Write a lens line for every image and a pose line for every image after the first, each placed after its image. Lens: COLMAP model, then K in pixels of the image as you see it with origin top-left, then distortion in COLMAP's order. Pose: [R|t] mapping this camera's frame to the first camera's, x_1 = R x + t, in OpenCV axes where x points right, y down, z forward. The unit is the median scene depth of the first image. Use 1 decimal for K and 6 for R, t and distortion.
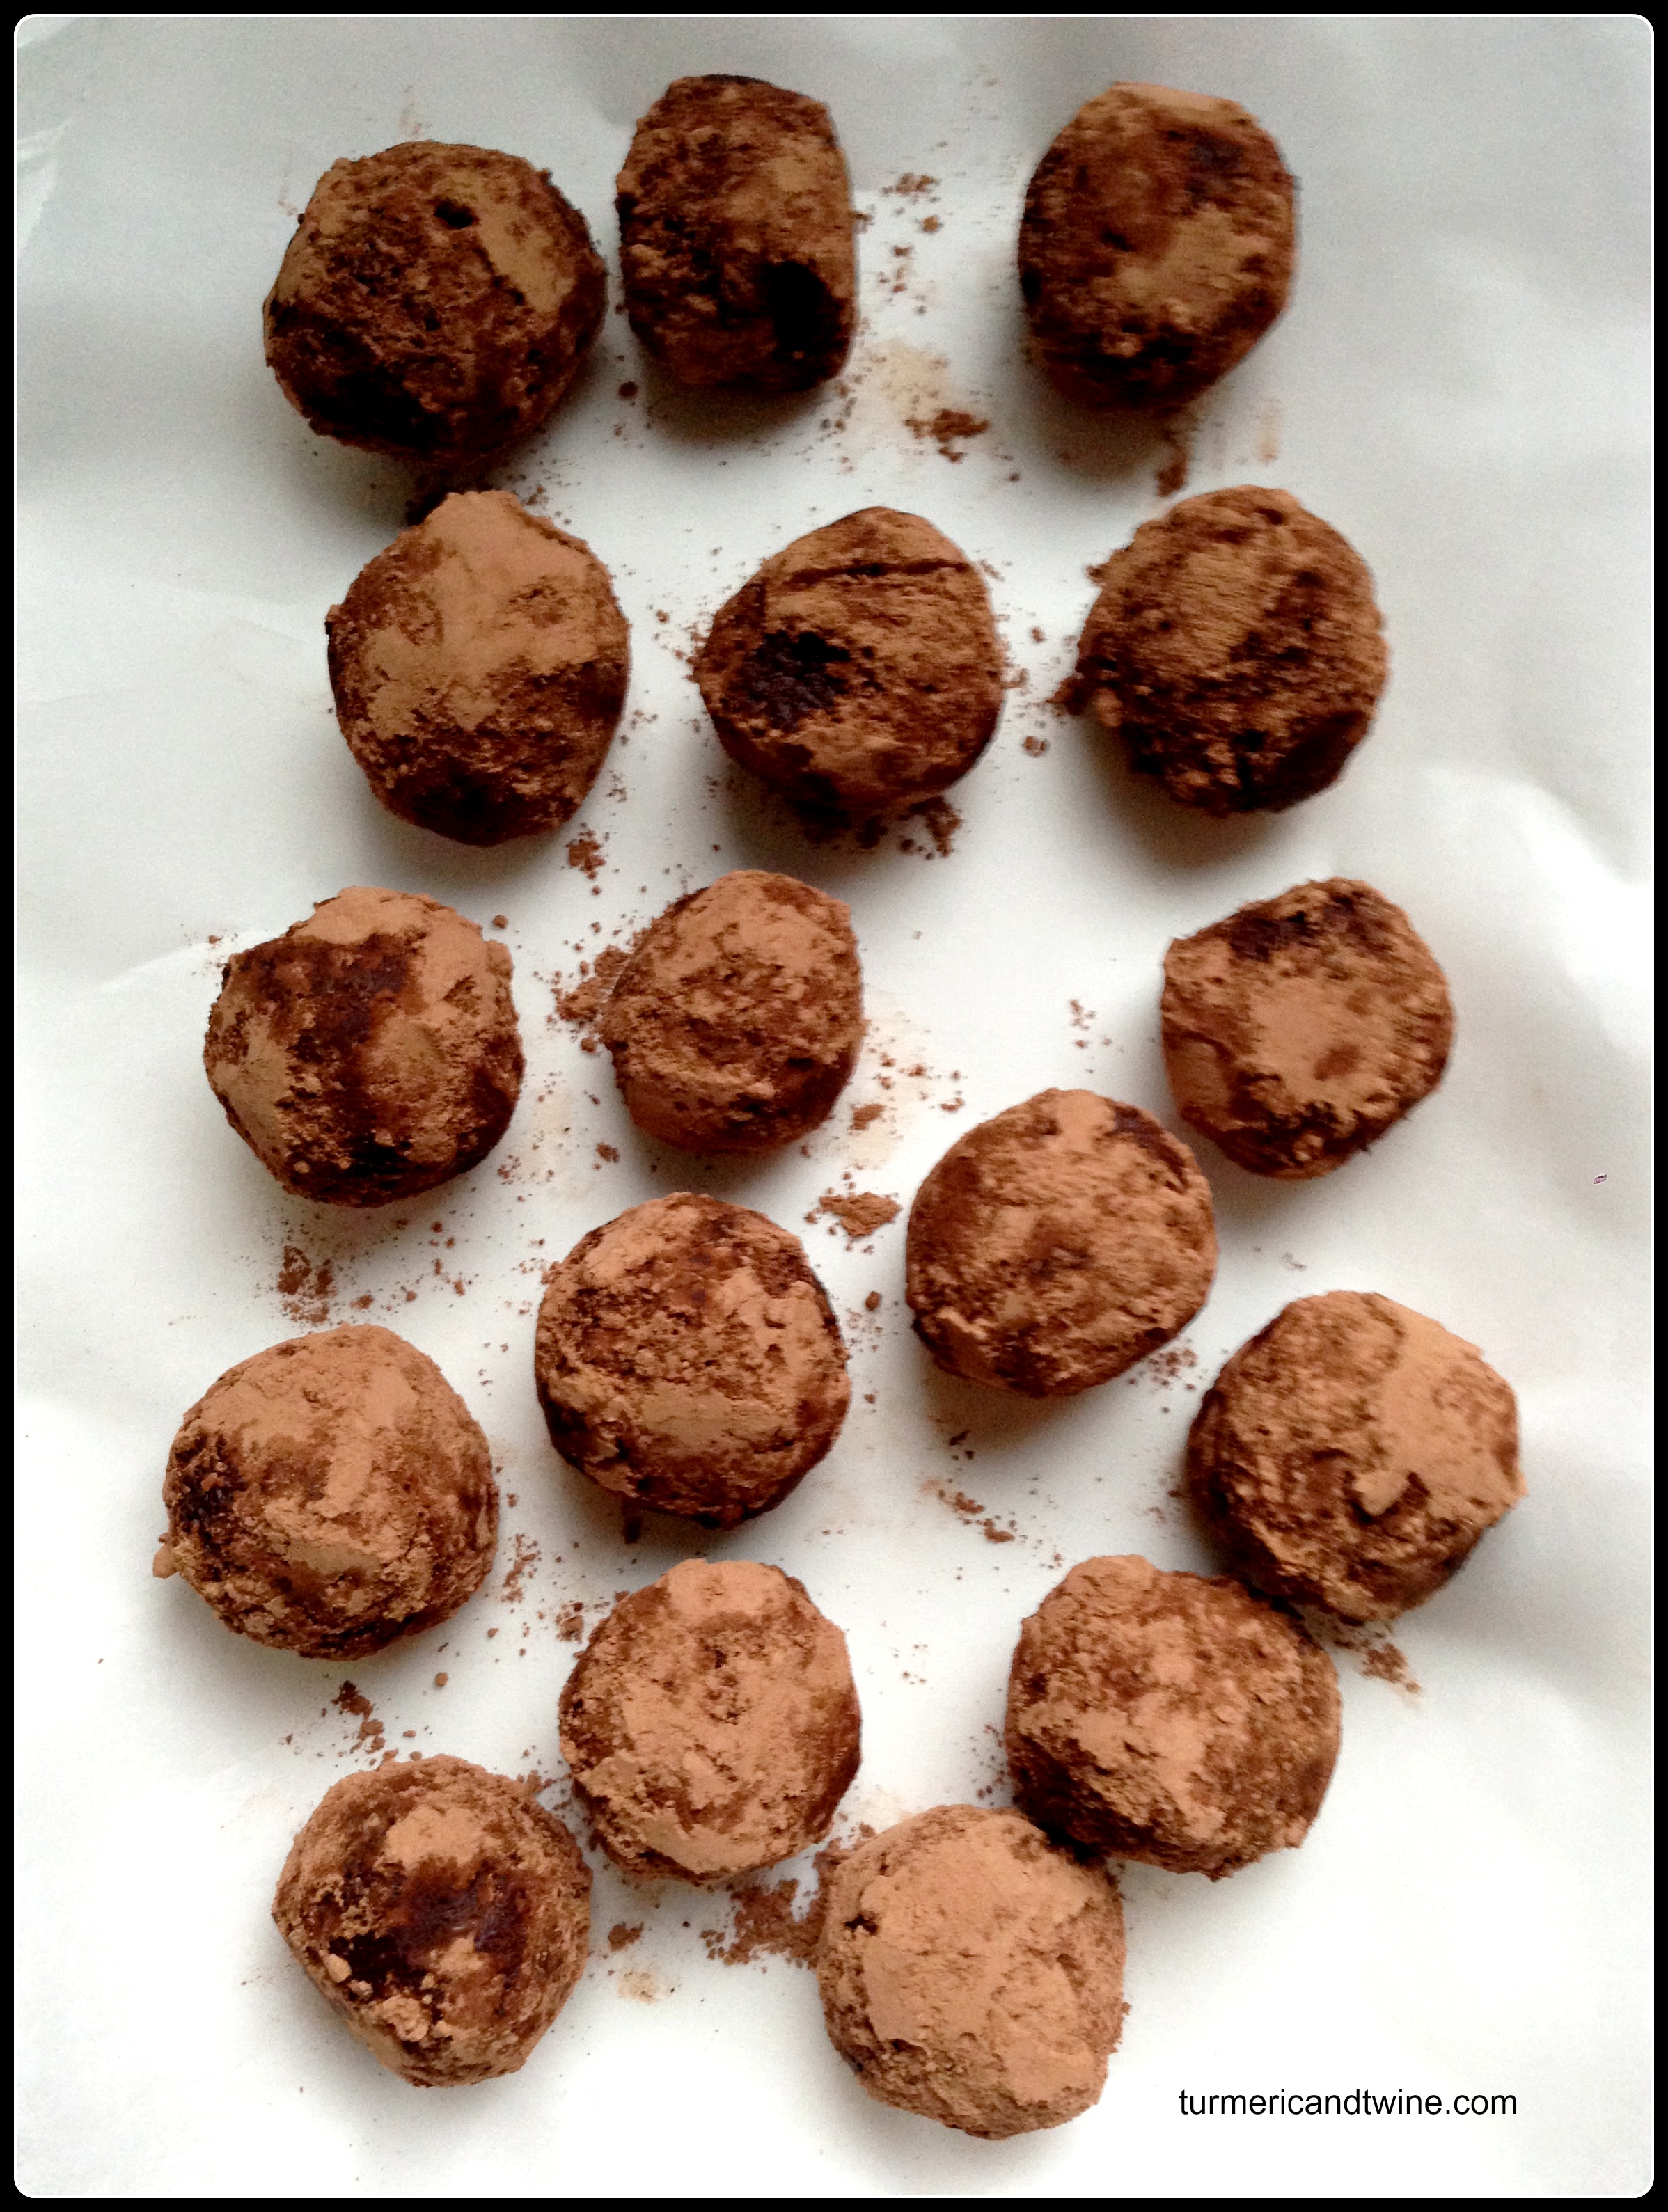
lens RADIAL K [[2303.9, 0, 834.0], [0, 2303.9, 1106.0], [0, 0, 1]] dist [0.011316, -0.005891]
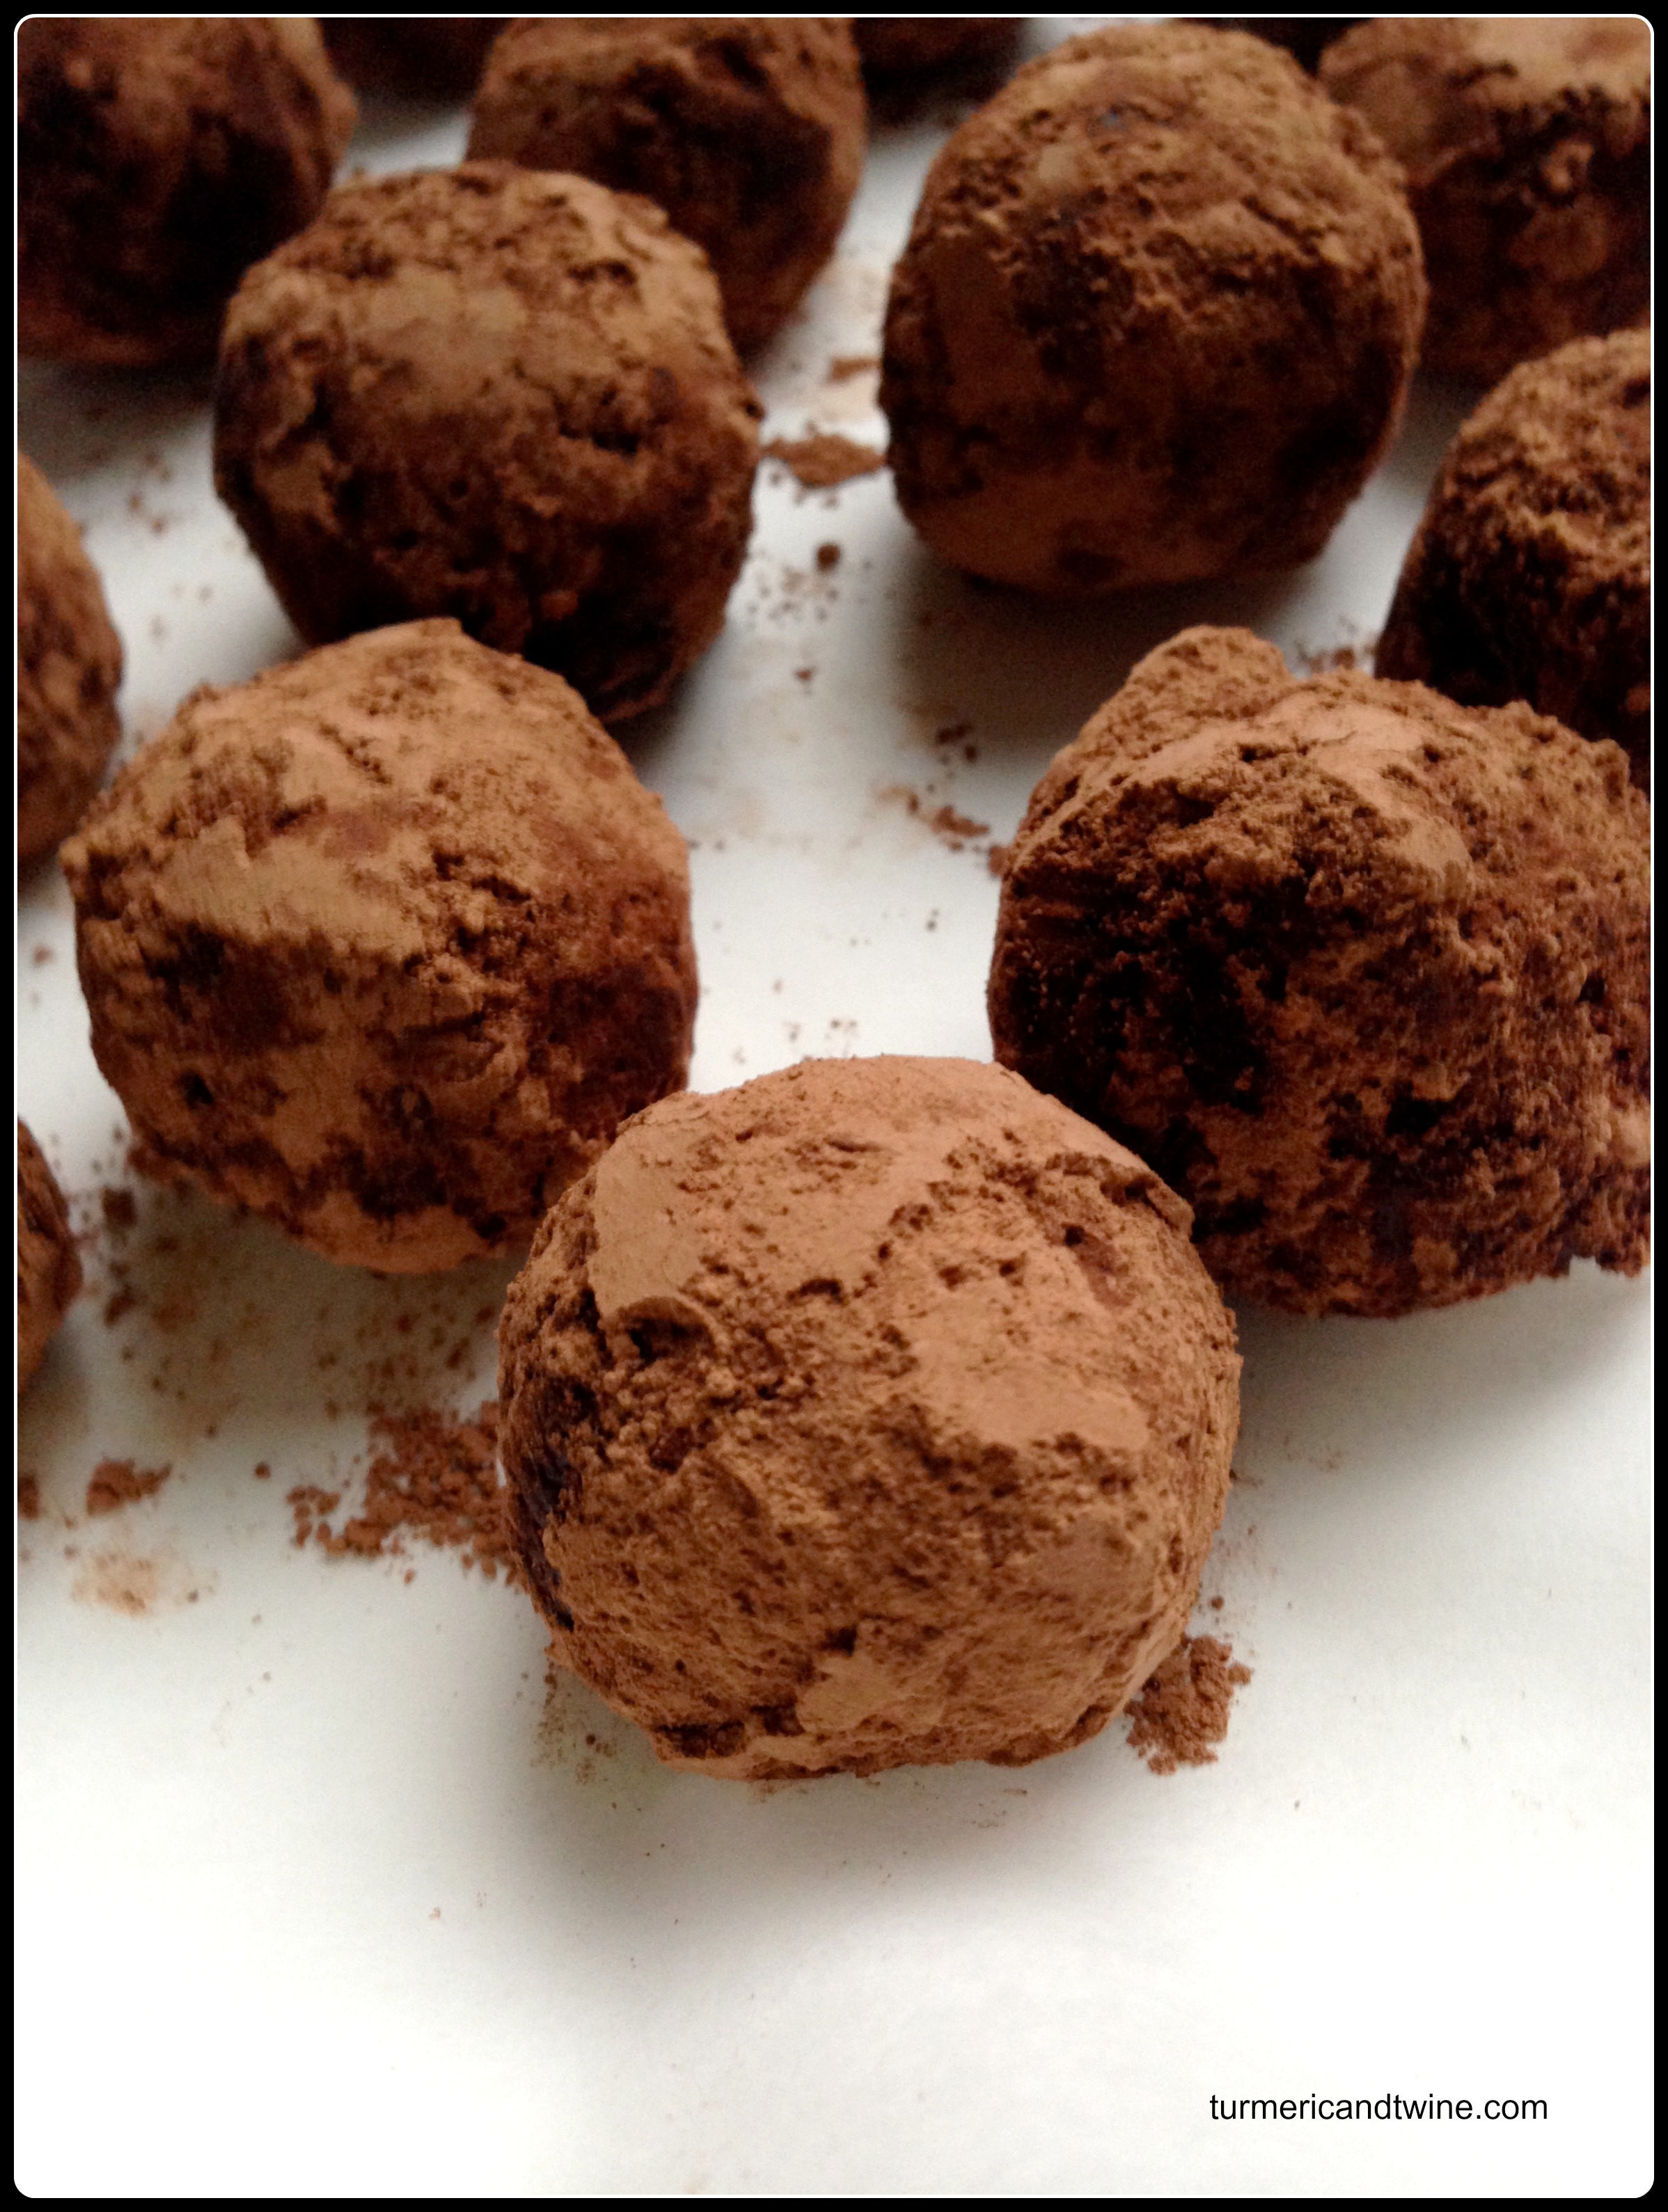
lens RADIAL K [[2303.9, 0, 834.0], [0, 2303.9, 1106.0], [0, 0, 1]] dist [0.011316, -0.005891]
pose [[0.993276, 0.074528, -0.088597, 0.089010], [-0.109973, 0.846570, -0.520793, 0.561240], [0.036190, 0.527034, 0.849073, 0.631363]]
